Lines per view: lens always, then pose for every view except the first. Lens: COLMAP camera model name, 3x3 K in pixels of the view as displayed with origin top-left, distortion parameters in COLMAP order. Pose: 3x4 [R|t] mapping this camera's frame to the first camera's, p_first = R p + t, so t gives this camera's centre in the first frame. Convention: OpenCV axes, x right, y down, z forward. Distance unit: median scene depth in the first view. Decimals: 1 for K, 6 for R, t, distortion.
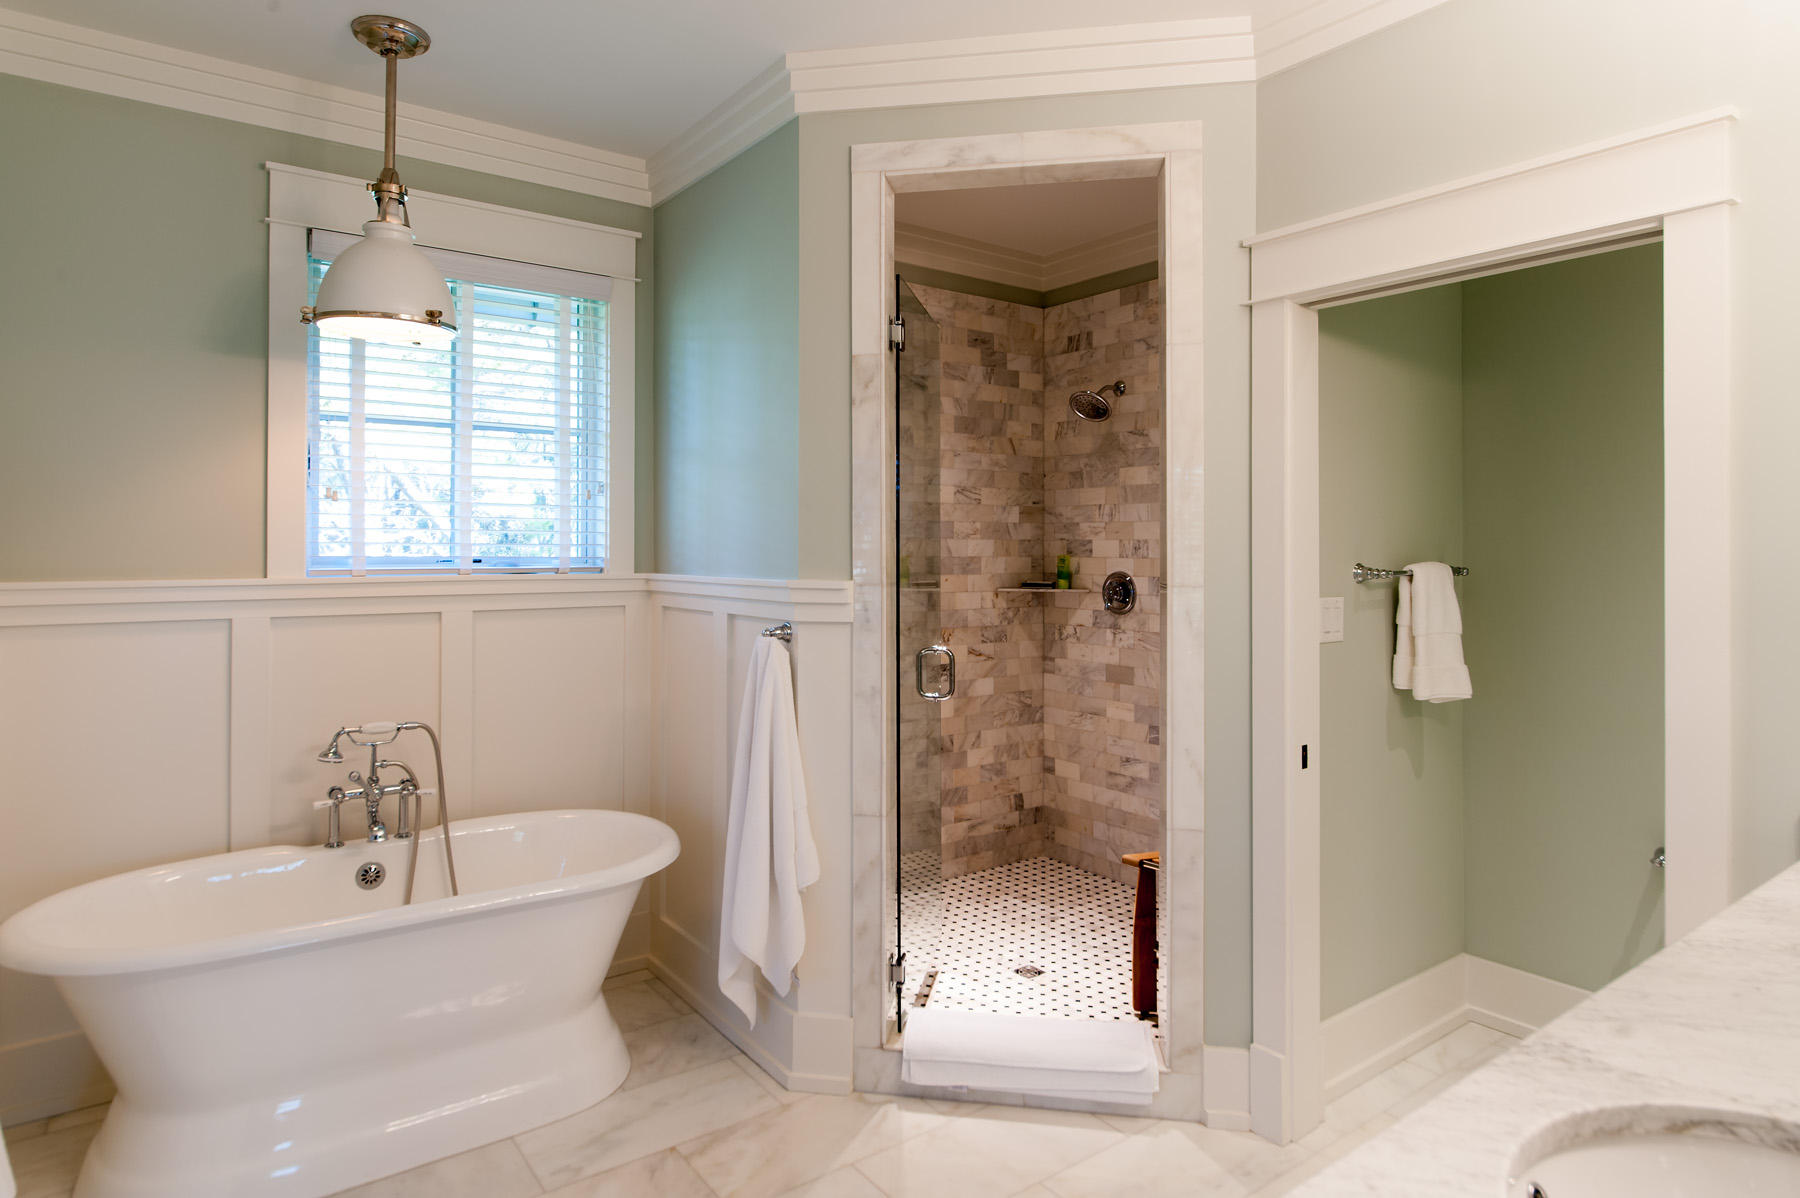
lens RADIAL K [[1030.7, 0, 914.2], [0, 1030.7, 544.0], [0, 0, 1]] dist [0.001612, -0.000833]
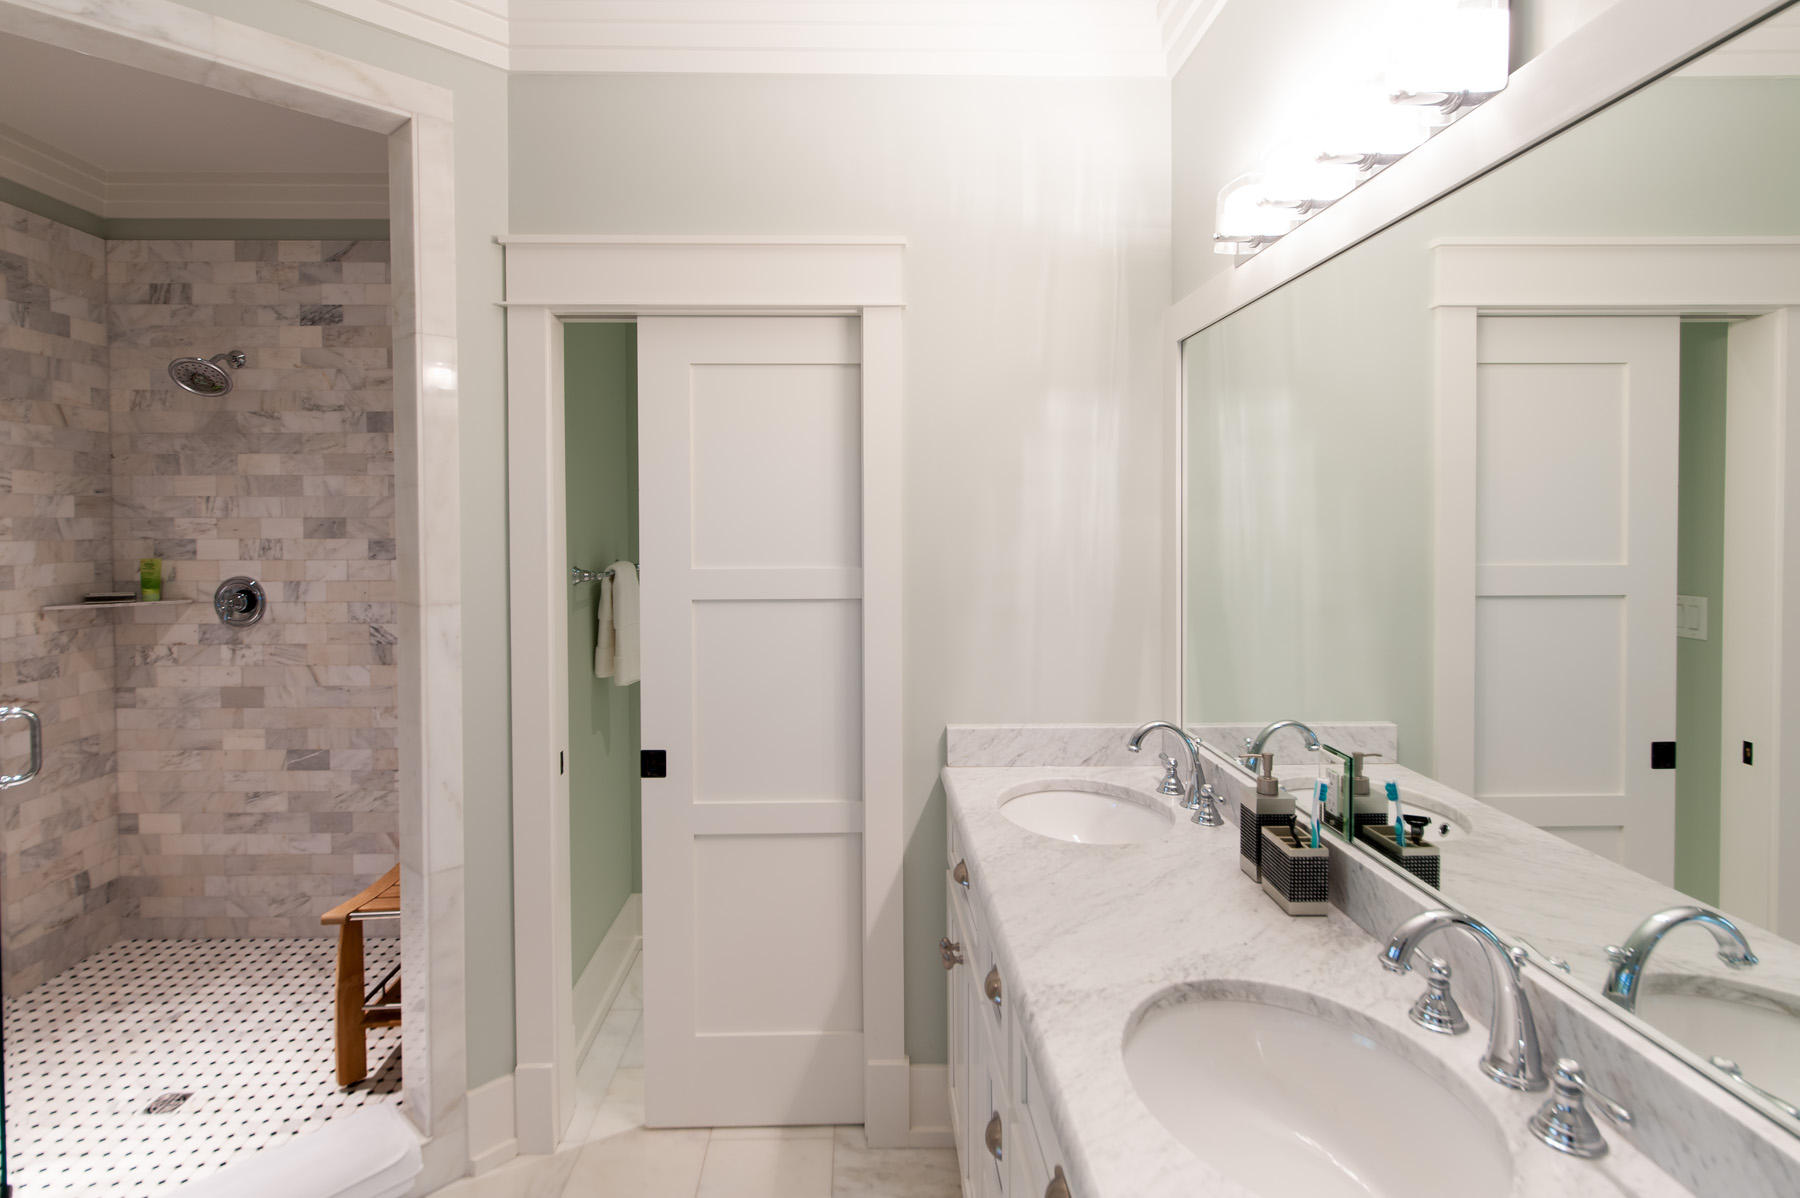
lens RADIAL K [[906.9, 0, 883.8], [0, 906.9, 541.0], [0, 0, 1]] dist [-0.001558, 0.001642]
pose [[0.584387, -0.020006, 0.811229, -0.096522], [-0.001038, 0.999677, 0.025401, -0.022033], [-0.811475, -0.015686, 0.584177, 0.135888]]
